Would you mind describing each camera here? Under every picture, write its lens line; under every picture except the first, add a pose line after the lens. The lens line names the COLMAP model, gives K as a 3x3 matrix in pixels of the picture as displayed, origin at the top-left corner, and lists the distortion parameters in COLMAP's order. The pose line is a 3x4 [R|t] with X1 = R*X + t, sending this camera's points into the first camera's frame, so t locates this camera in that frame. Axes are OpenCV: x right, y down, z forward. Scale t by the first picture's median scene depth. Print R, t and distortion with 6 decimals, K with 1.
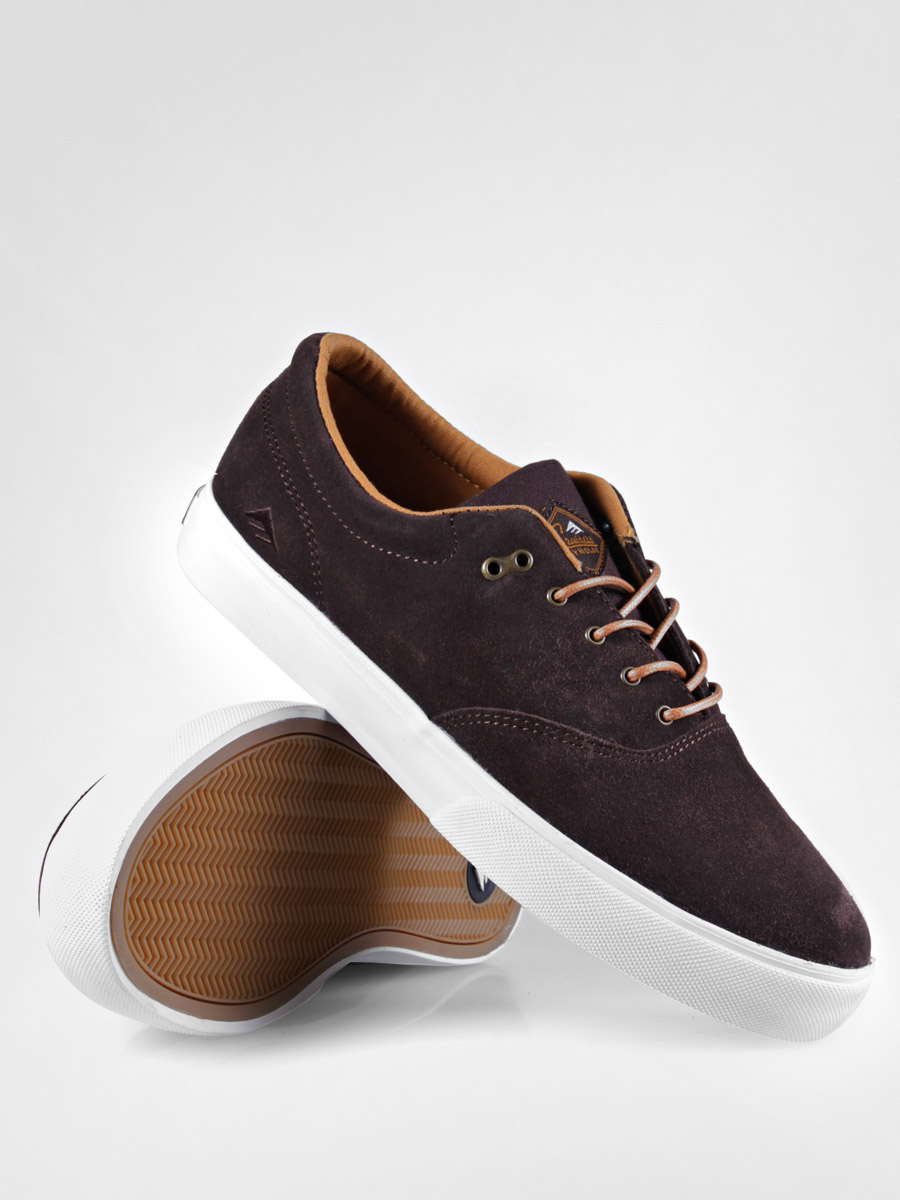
lens RADIAL K [[2952.7, 0, 450.2], [0, 2952.7, 599.7], [0, 0, 1]] dist [-0.005760, 0.000000]
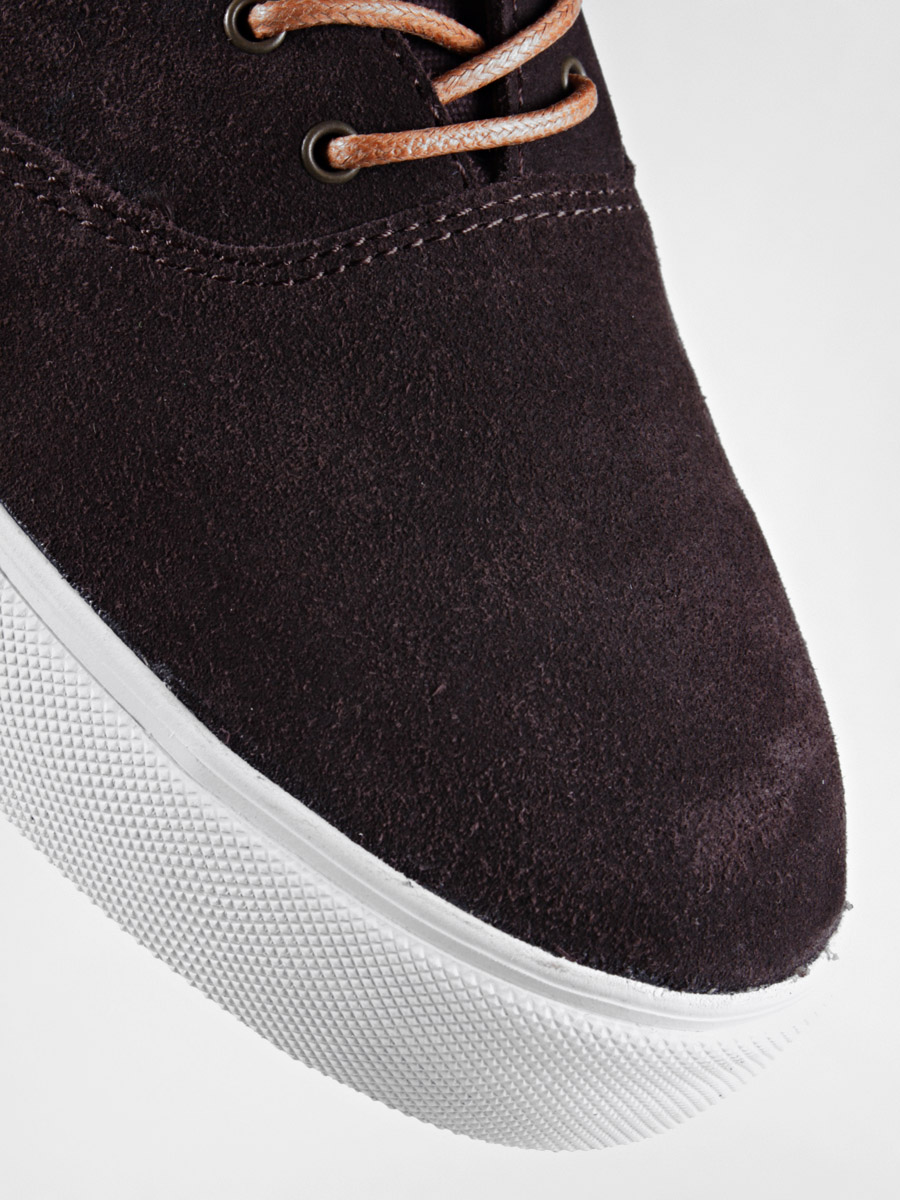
lens RADIAL K [[2952.7, 0, 449.5], [0, 2952.7, 600.2], [0, 0, 1]] dist [-0.005760, 0.000000]
pose [[0.931882, 0.206483, -0.298263, 0.199161], [-0.123661, 0.953770, 0.273918, -0.006401], [0.341034, -0.218376, 0.914335, 0.689798]]
